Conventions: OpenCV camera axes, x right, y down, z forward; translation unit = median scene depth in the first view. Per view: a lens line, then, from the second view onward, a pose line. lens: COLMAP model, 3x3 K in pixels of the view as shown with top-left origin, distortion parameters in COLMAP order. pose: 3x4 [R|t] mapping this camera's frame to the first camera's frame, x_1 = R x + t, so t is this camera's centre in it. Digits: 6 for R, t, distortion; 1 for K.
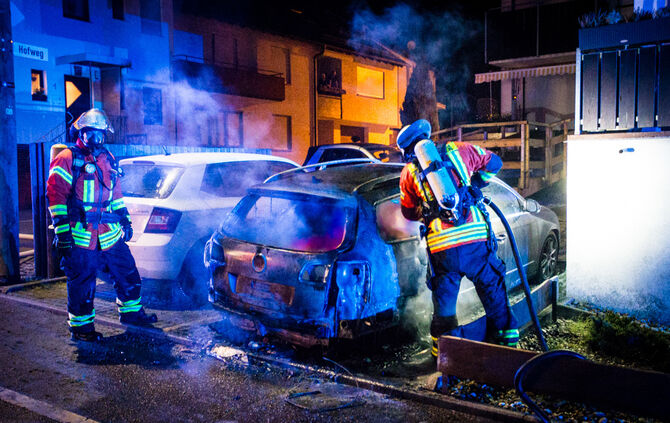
lens RADIAL K [[665.1, 0, 335.0], [0, 665.1, 211.5], [0, 0, 1]] dist [-0.003780, -0.002488]
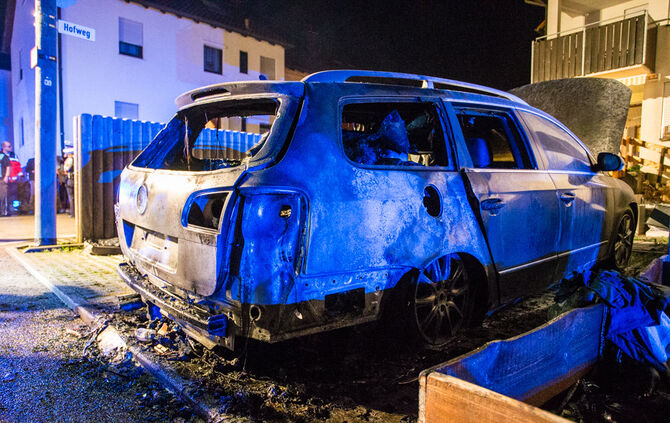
lens RADIAL K [[448.3, 0, 323.7], [0, 448.3, 227.4], [0, 0, 1]] dist [-0.000867, -0.000323]
pose [[0.980419, 0.029340, -0.194725, 0.126680], [-0.029258, 0.999566, 0.003298, 0.099741], [0.194738, 0.002464, 0.980852, 0.663550]]
